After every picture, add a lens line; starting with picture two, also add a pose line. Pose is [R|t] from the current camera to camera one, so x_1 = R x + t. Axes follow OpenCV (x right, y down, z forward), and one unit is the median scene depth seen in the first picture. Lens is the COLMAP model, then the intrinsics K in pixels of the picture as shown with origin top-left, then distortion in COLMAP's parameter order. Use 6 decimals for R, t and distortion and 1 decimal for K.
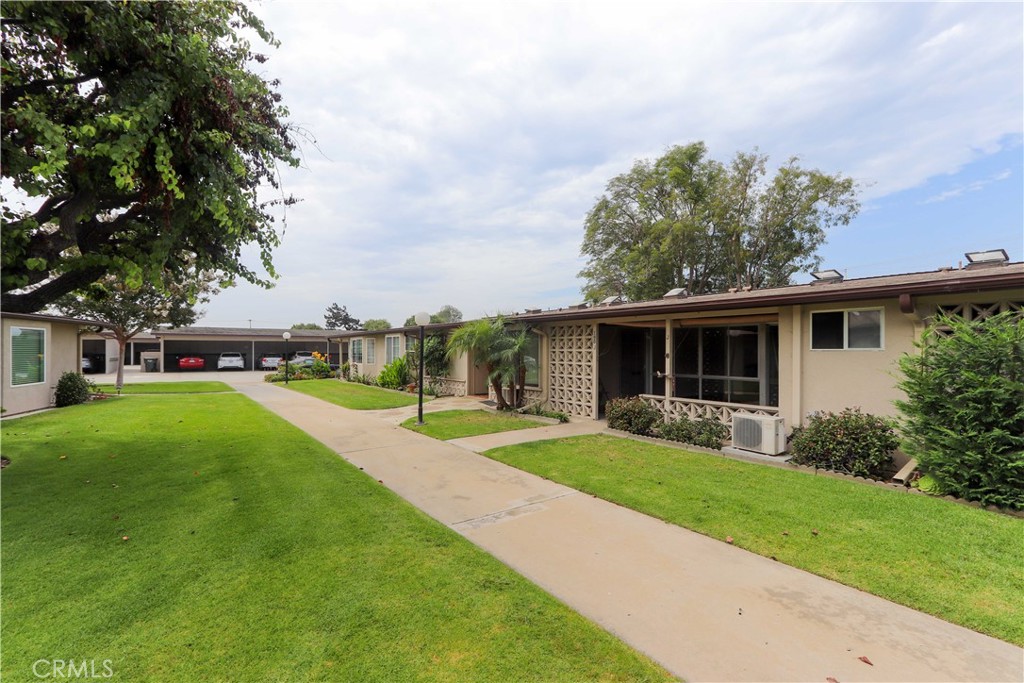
lens RADIAL K [[481.4, 0, 512.7], [0, 481.4, 351.6], [0, 0, 1]] dist [0.001303, 0.000572]
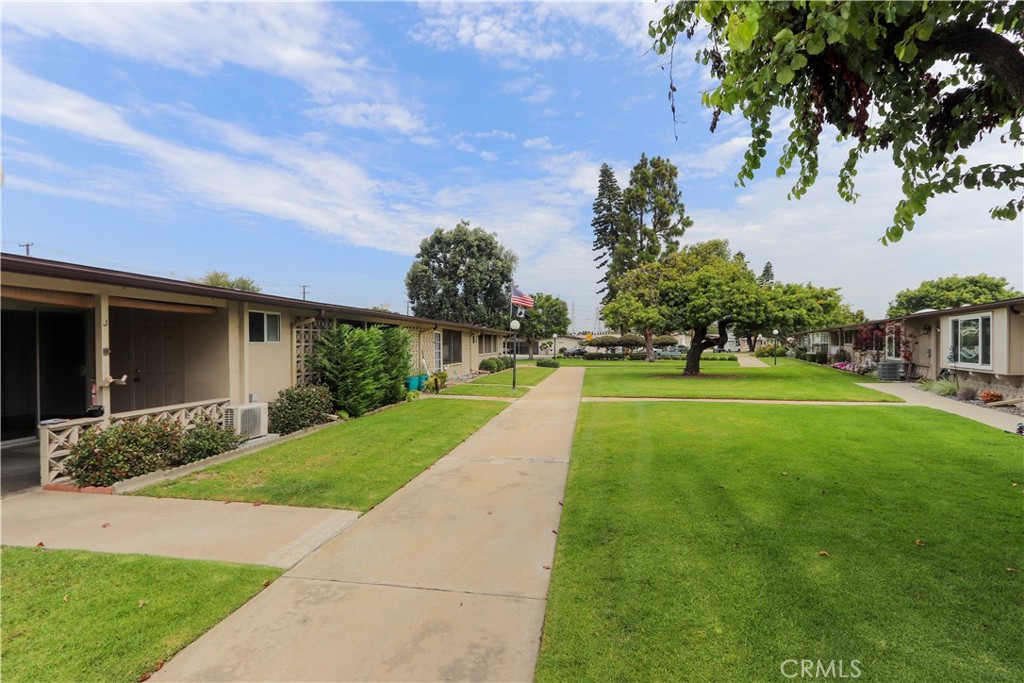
lens RADIAL K [[481.4, 0, 512.7], [0, 481.4, 351.6], [0, 0, 1]] dist [0.001303, 0.000572]
pose [[-0.713050, -0.012383, 0.701003, -0.713531], [0.003379, 0.999772, 0.021098, -0.004439], [-0.701105, 0.017413, -0.712846, 1.475676]]
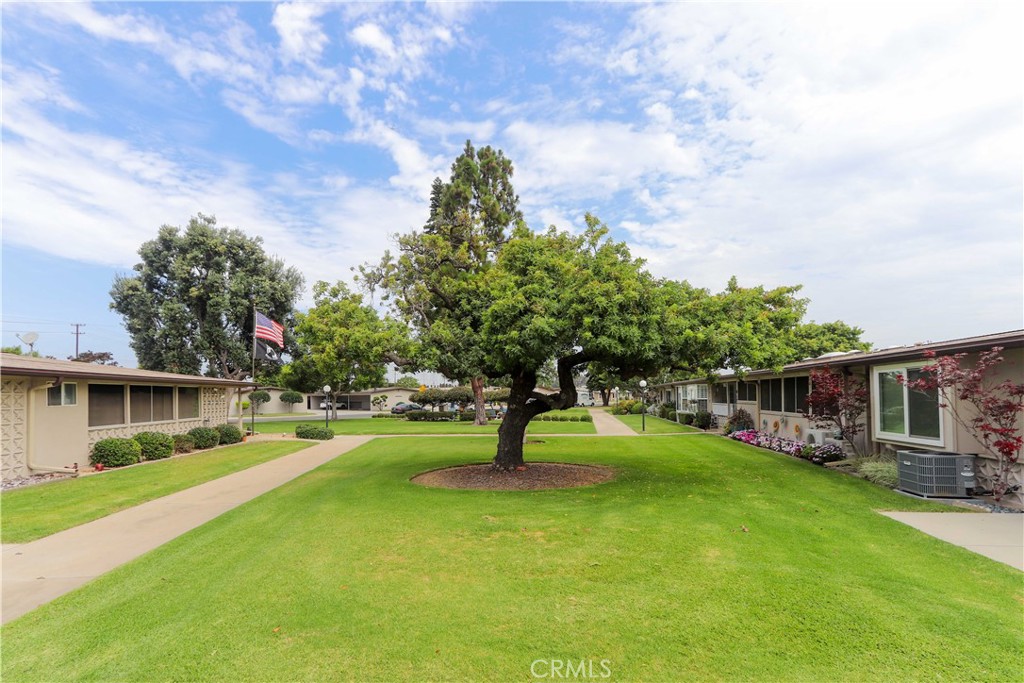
lens RADIAL K [[484.4, 0, 480.6], [0, 484.4, 382.6], [0, 0, 1]] dist [-0.000981, -0.000045]
pose [[-0.845686, 0.017445, 0.533395, -0.062263], [0.006246, 0.999721, -0.022794, -0.024658], [-0.533644, -0.015945, -0.845559, -0.320714]]
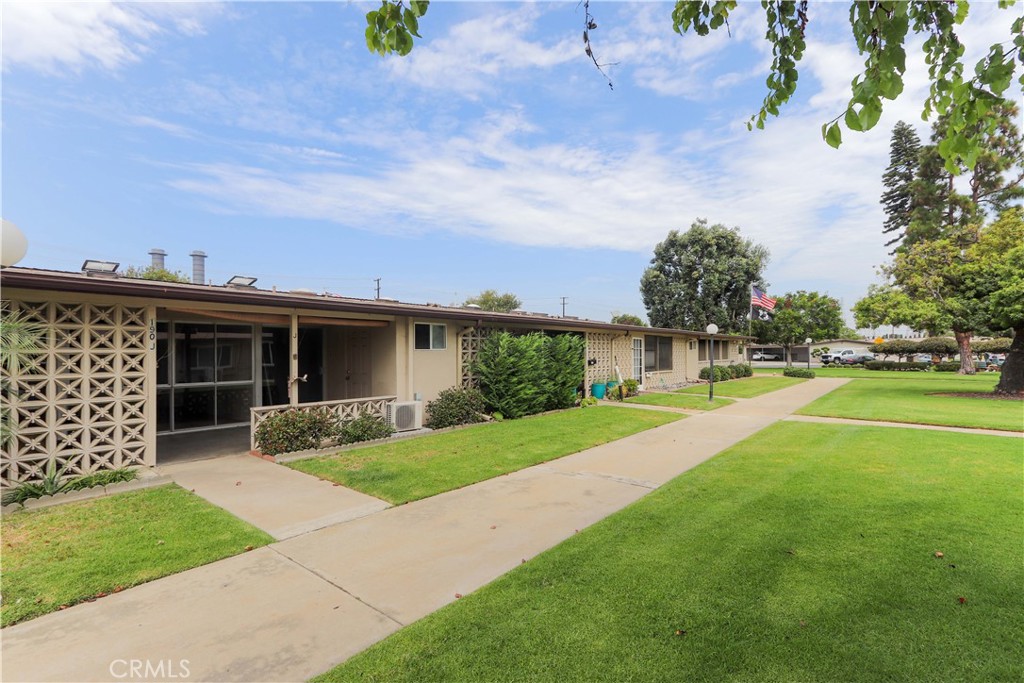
lens RADIAL K [[474.0, 0, 517.4], [0, 474.0, 351.4], [0, 0, 1]] dist [-0.001722, 0.006272]
pose [[-0.266901, -0.002644, 0.963720, -0.845022], [0.006817, 0.999966, 0.004632, -0.003425], [-0.963700, 0.007806, -0.266874, 1.148471]]
